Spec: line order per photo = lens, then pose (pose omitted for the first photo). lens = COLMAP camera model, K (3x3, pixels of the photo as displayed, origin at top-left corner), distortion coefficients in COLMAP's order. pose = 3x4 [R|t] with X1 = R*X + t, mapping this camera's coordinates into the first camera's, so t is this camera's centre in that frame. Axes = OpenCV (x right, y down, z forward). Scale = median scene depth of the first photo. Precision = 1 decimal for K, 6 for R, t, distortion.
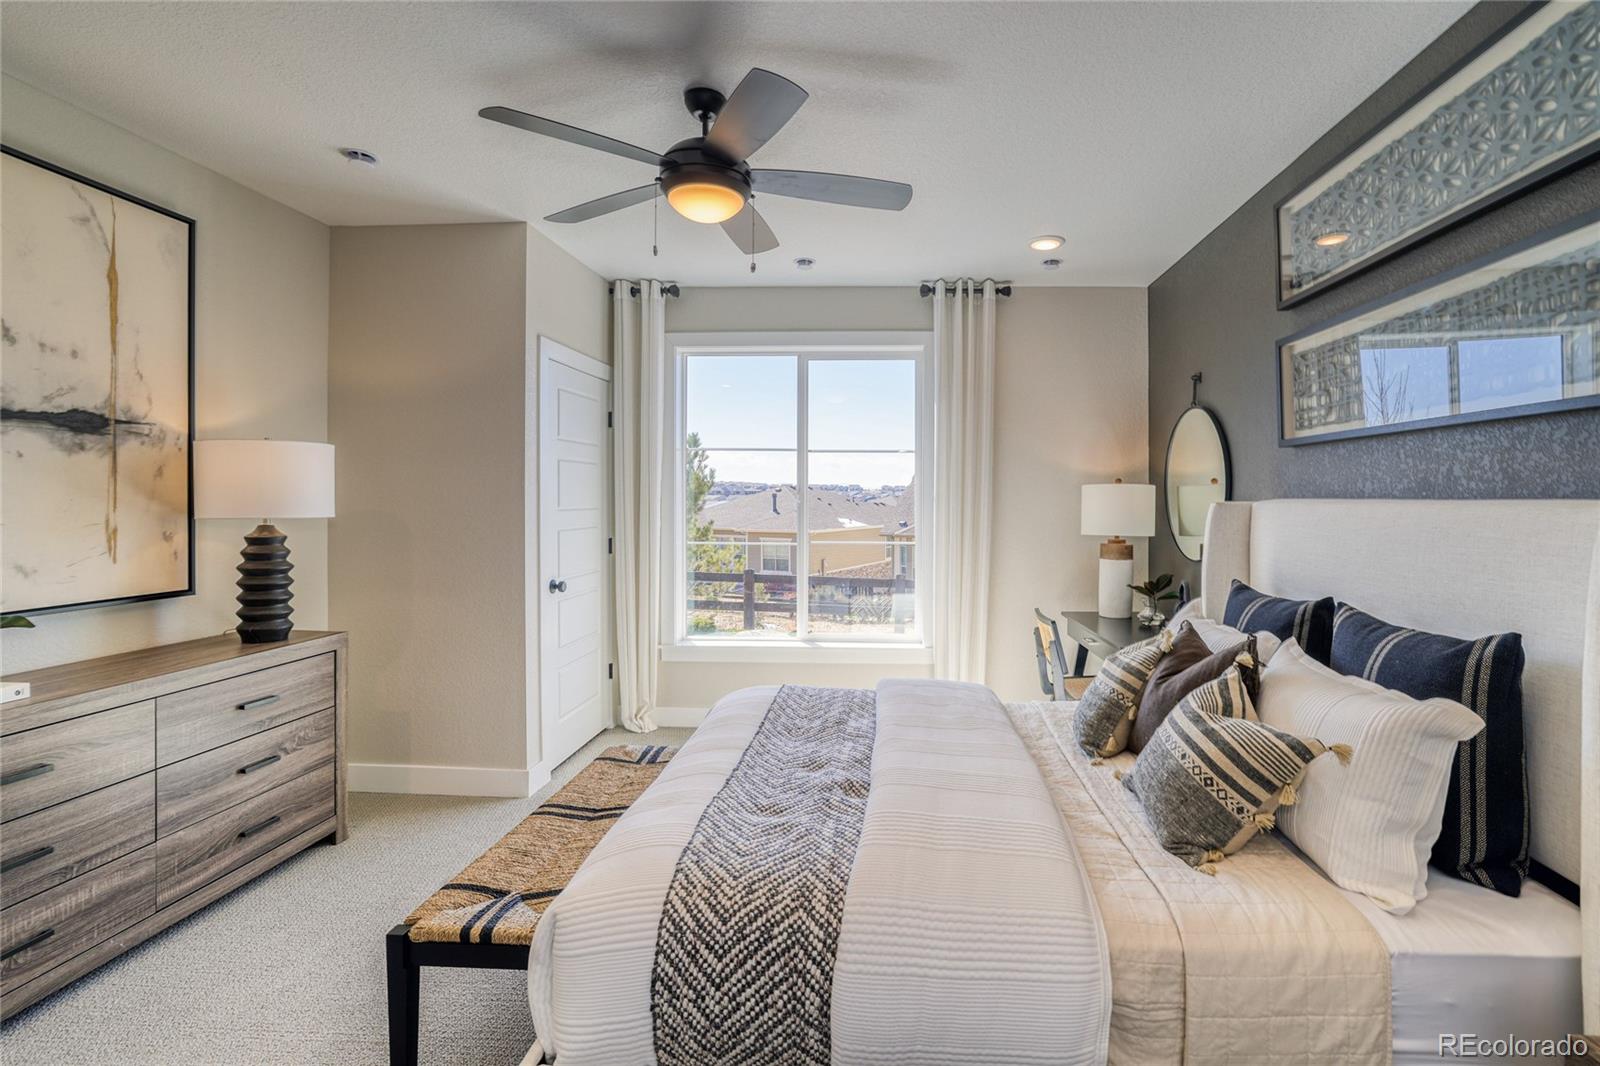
lens RADIAL K [[737.2, 0, 853.5], [0, 737.2, 506.0], [0, 0, 1]] dist [-0.031717, 0.000259]
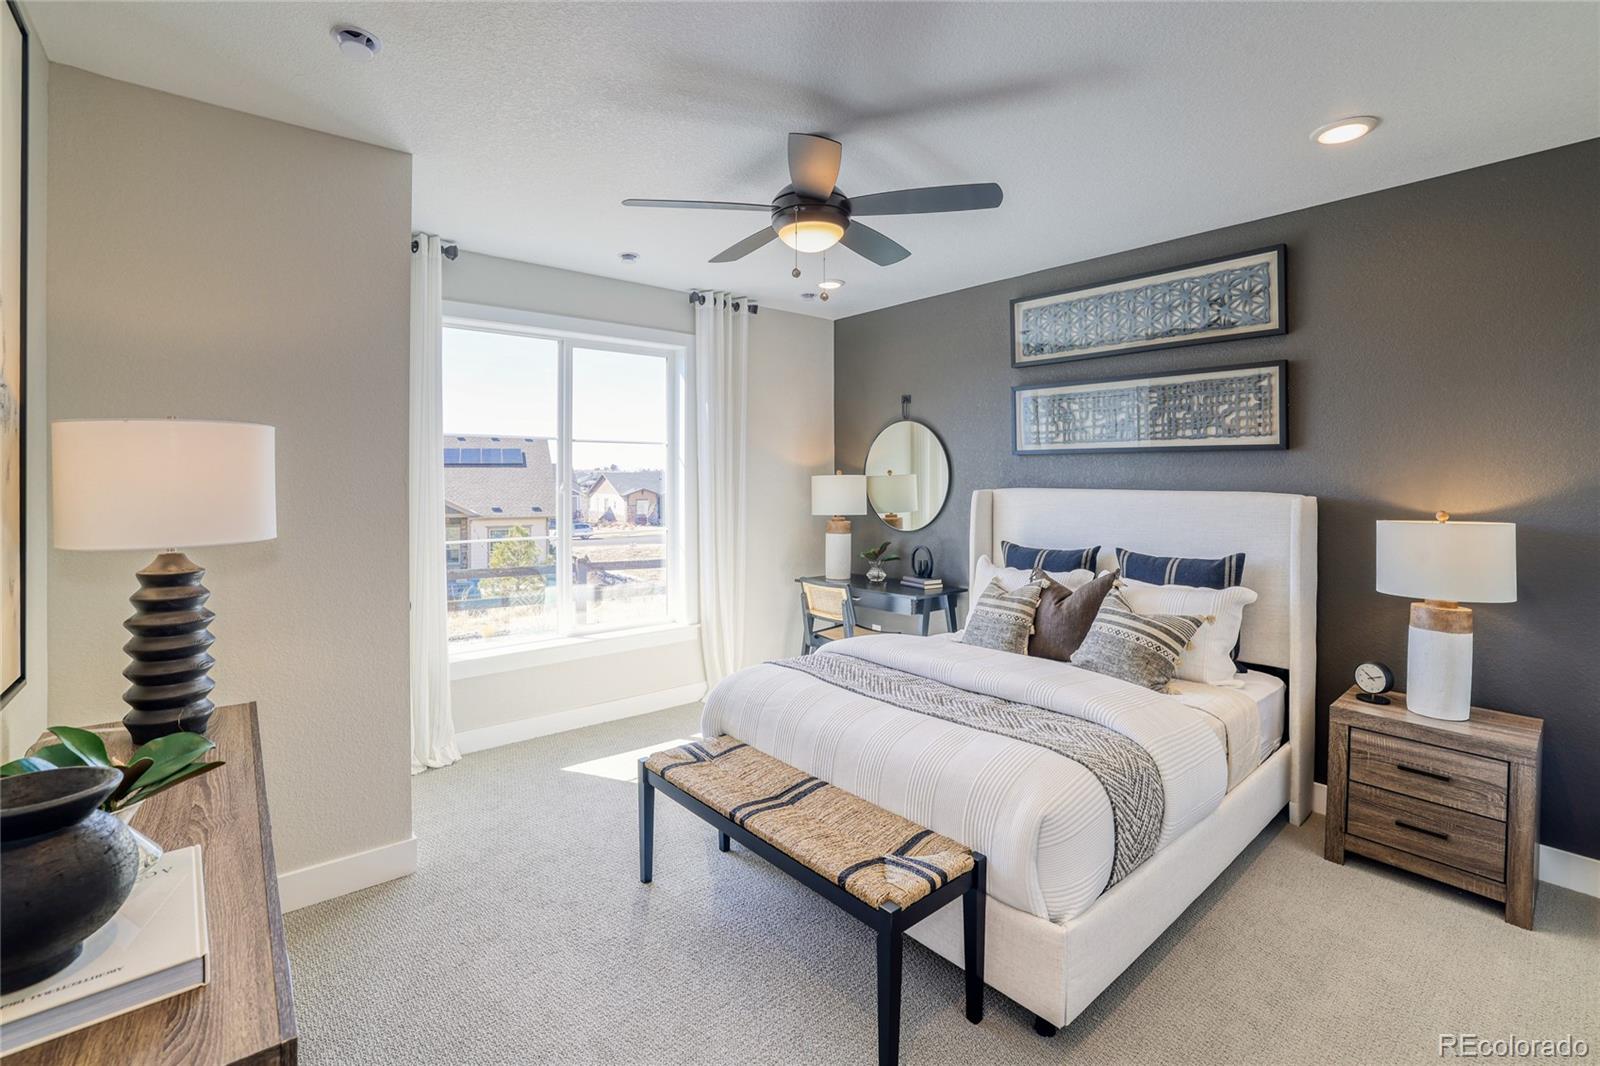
lens RADIAL K [[737.2, 0, 778.7], [0, 737.2, 478.5], [0, 0, 1]] dist [-0.031717, 0.000259]
pose [[0.737630, -0.007685, 0.675162, -0.852195], [0.011862, 0.999928, -0.001577, -0.032728], [-0.675101, 0.009172, 0.737668, 0.171195]]
